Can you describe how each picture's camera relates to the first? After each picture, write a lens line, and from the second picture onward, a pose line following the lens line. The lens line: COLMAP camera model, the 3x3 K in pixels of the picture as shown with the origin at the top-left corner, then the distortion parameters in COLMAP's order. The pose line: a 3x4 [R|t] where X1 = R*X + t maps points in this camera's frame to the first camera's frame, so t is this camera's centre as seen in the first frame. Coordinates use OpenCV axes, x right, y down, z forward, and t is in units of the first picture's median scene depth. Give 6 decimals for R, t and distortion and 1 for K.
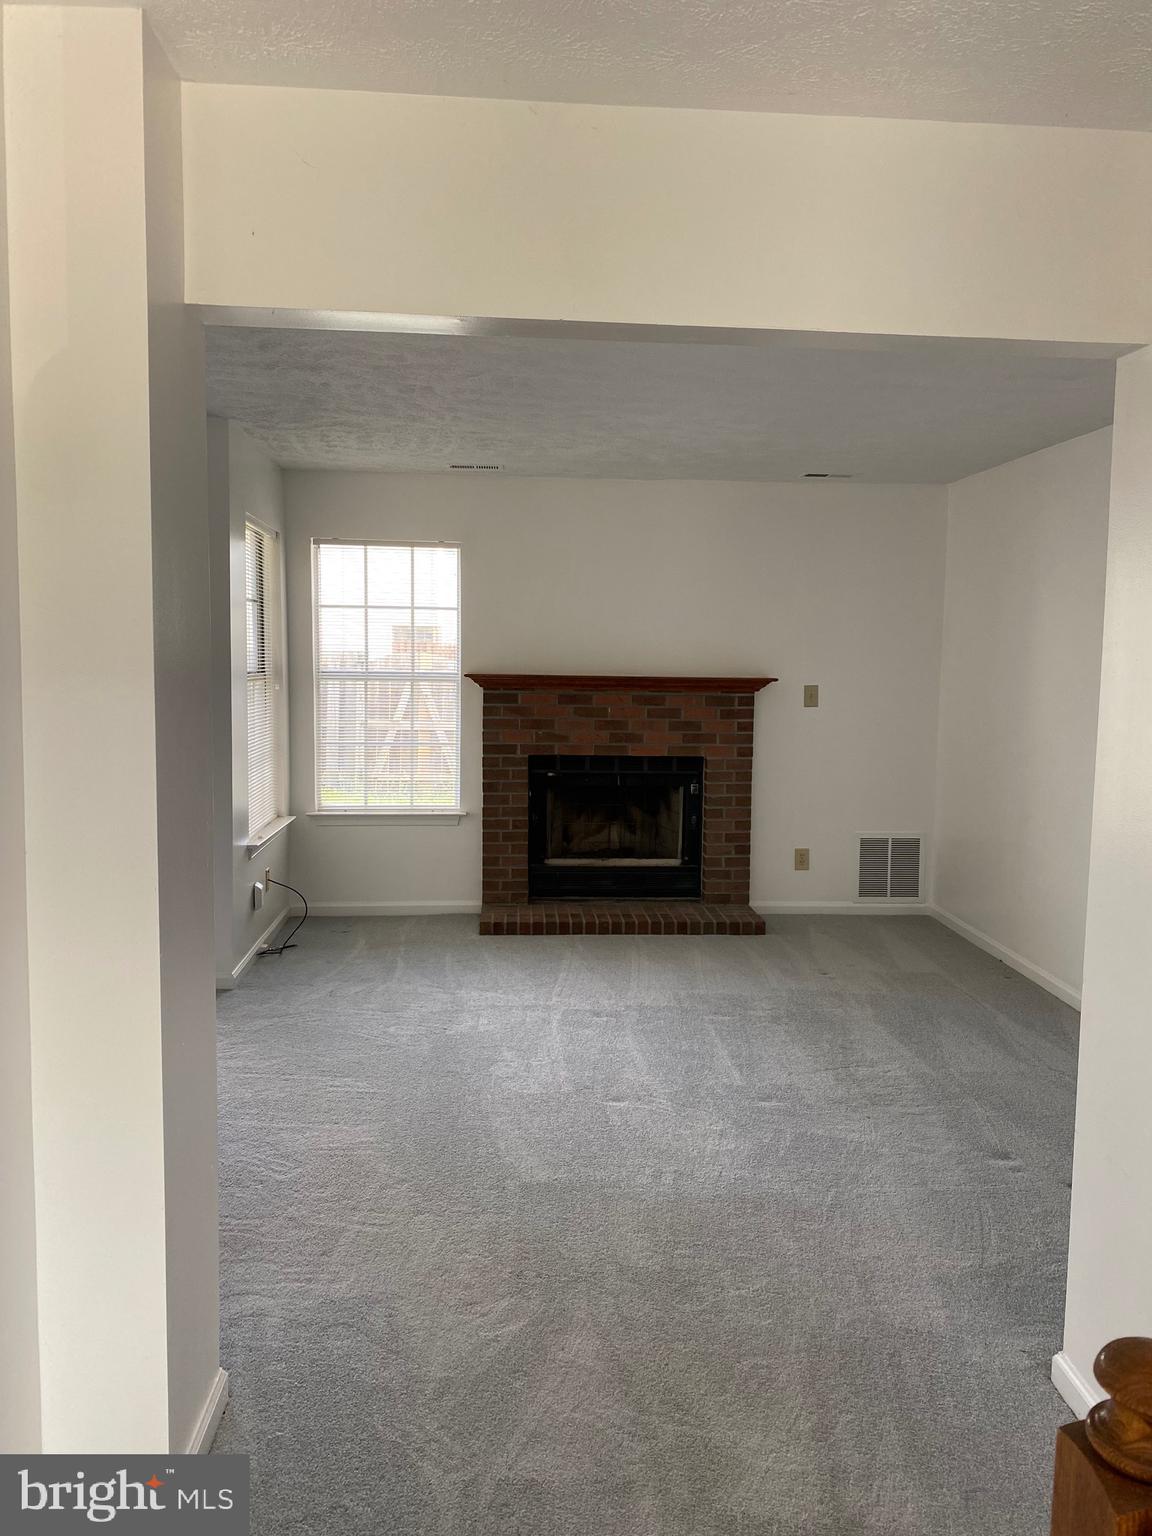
lens RADIAL K [[1163.1, 0, 573.7], [0, 1163.1, 766.5], [0, 0, 1]] dist [0.028435, -0.057515]
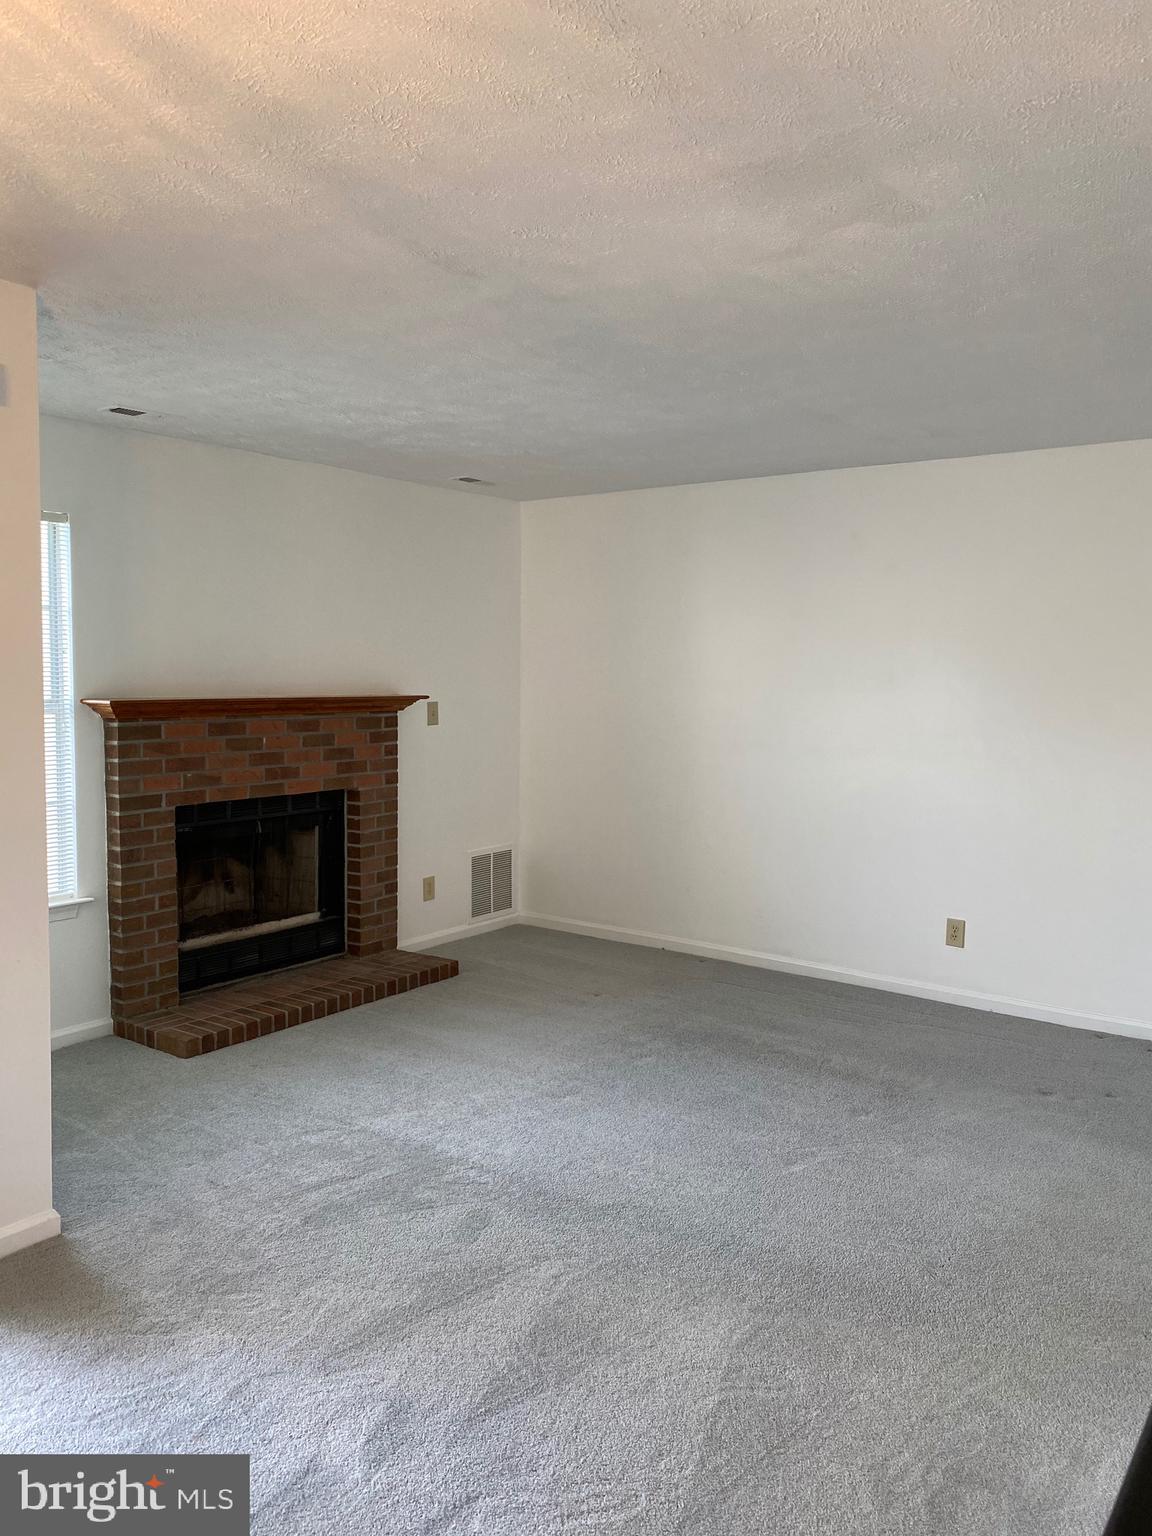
lens RADIAL K [[1163.1, 0, 574.5], [0, 1163.1, 757.4], [0, 0, 1]] dist [0.028435, -0.057515]
pose [[0.633401, -0.068666, 0.770771, -0.451105], [0.079772, 0.996543, 0.023224, -0.038242], [-0.769701, 0.046776, 0.636689, 0.324325]]
